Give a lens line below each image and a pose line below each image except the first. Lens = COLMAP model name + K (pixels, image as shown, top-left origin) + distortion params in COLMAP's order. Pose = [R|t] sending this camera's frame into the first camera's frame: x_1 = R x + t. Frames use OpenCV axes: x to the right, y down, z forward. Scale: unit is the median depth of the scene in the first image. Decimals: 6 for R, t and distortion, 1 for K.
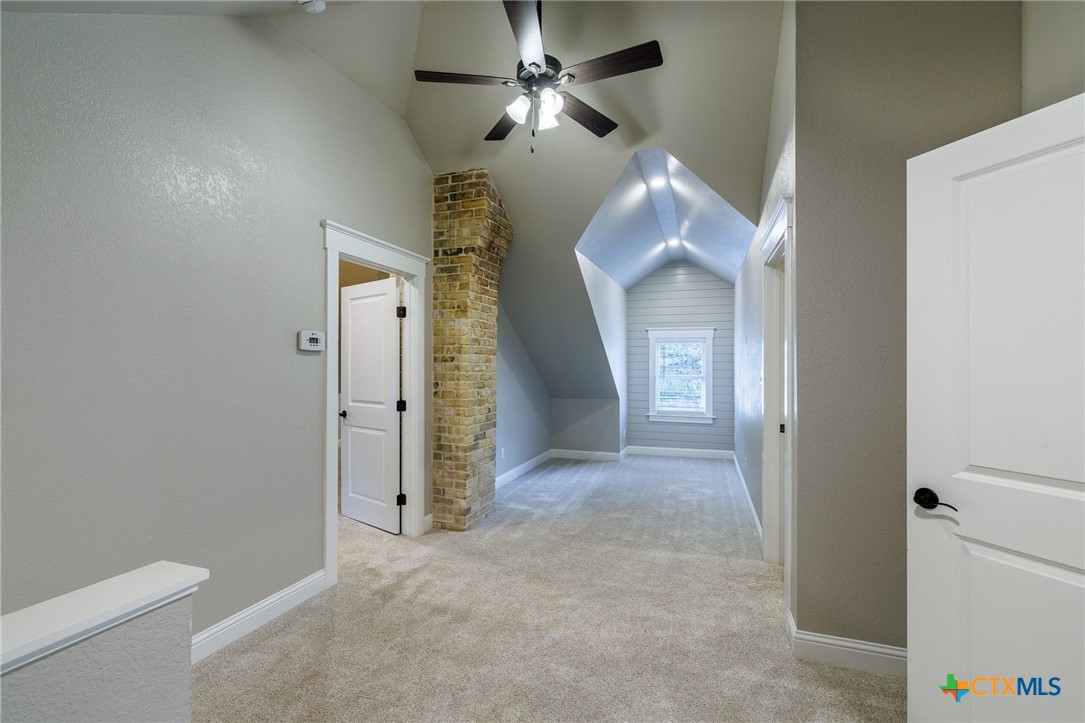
lens RADIAL K [[470.0, 0, 542.5], [0, 470.0, 361.5], [0, 0, 1]] dist [0.000447, 0.000089]
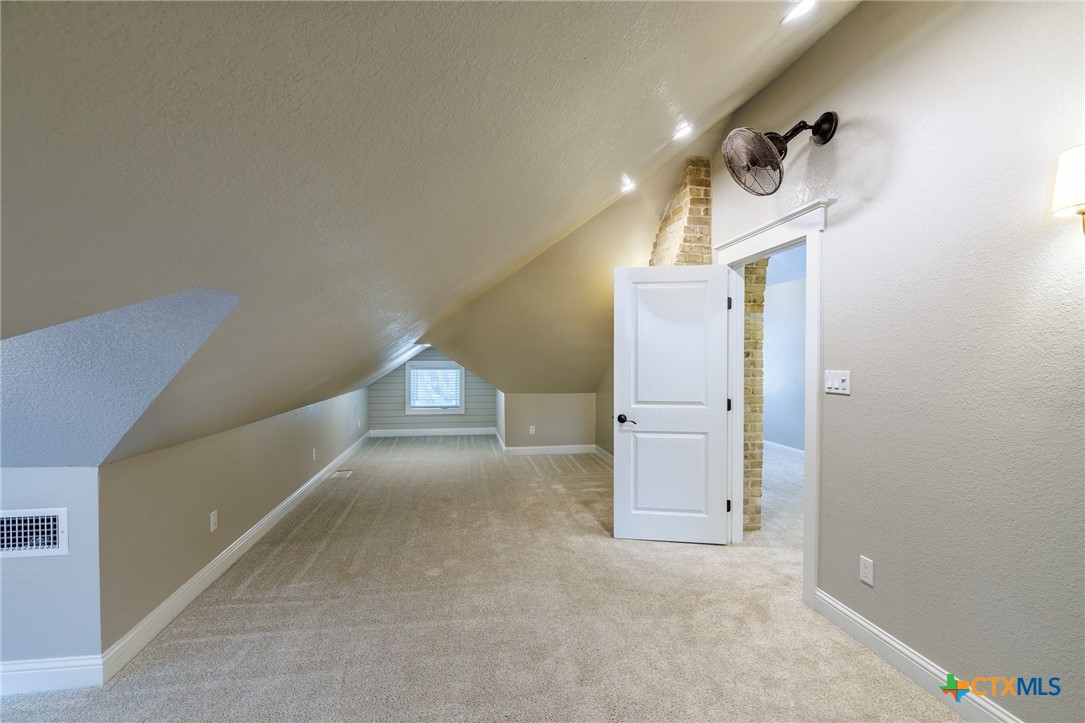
lens RADIAL K [[470.0, 0, 542.5], [0, 470.0, 361.5], [0, 0, 1]] dist [0.000447, 0.000089]
pose [[0.869641, -0.004047, 0.493667, -1.039868], [-0.014015, 0.999361, 0.032882, -0.016998], [-0.493485, -0.035515, 0.869029, 0.370619]]
